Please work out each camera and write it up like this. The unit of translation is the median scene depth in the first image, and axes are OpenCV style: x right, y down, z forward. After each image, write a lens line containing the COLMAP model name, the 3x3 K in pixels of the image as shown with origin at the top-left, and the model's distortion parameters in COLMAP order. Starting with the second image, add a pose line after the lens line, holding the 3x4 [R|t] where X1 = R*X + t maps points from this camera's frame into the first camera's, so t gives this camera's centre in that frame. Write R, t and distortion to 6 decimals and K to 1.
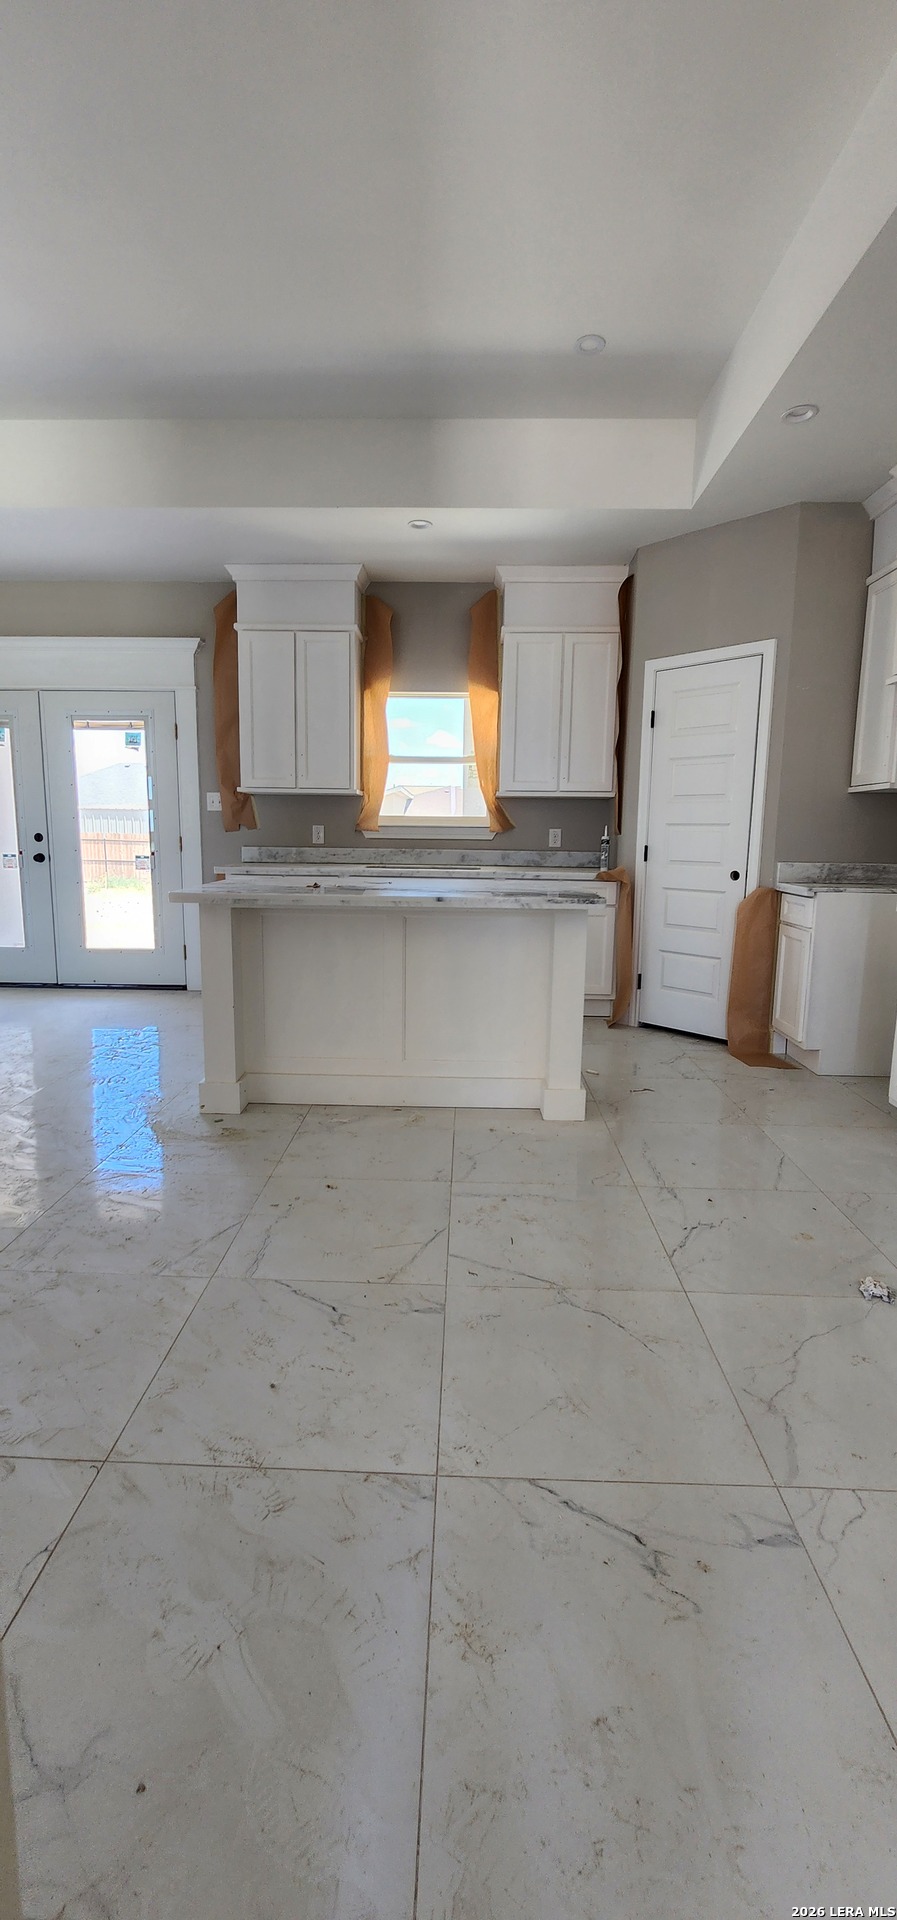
lens RADIAL K [[790.5, 0, 445.0], [0, 790.5, 954.2], [0, 0, 1]] dist [0.001384, -0.001886]
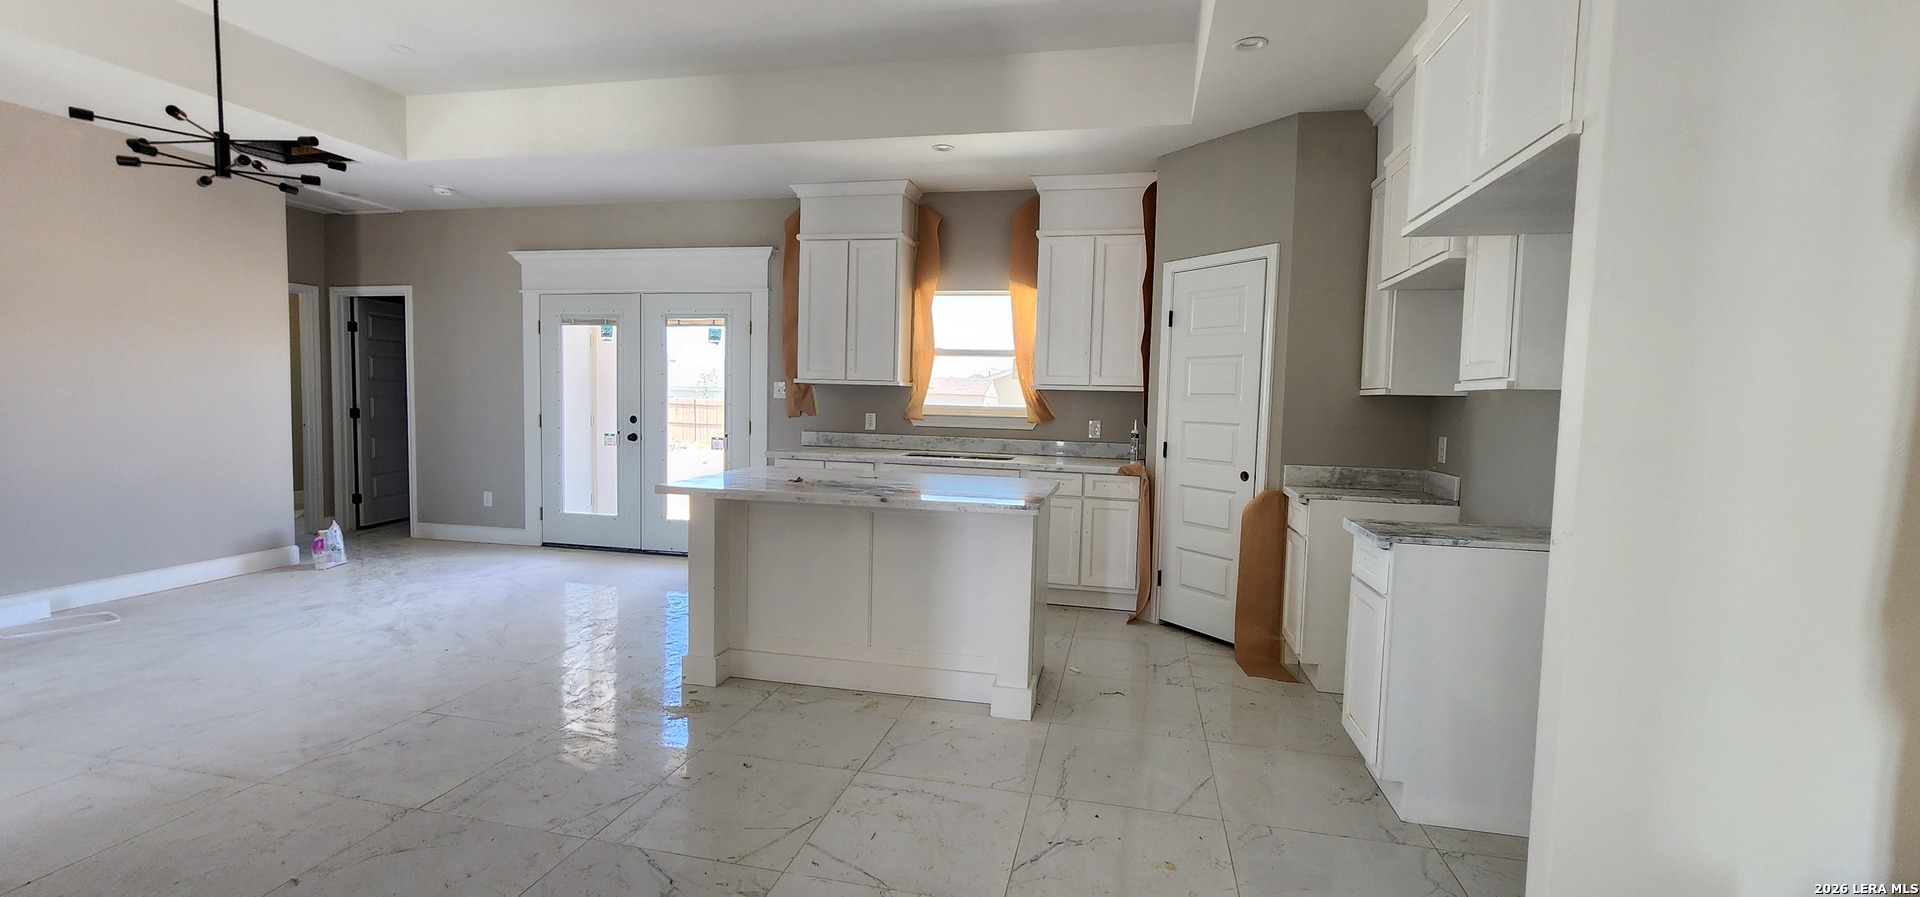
lens RADIAL K [[790.5, 0, 959.8], [0, 790.5, 449.1], [0, 0, 1]] dist [0.001384, -0.001886]
pose [[0.982943, 0.024495, -0.182269, 0.178272], [-0.041206, 0.995226, -0.088471, -0.028364], [0.179232, 0.094473, 0.979260, -0.026057]]
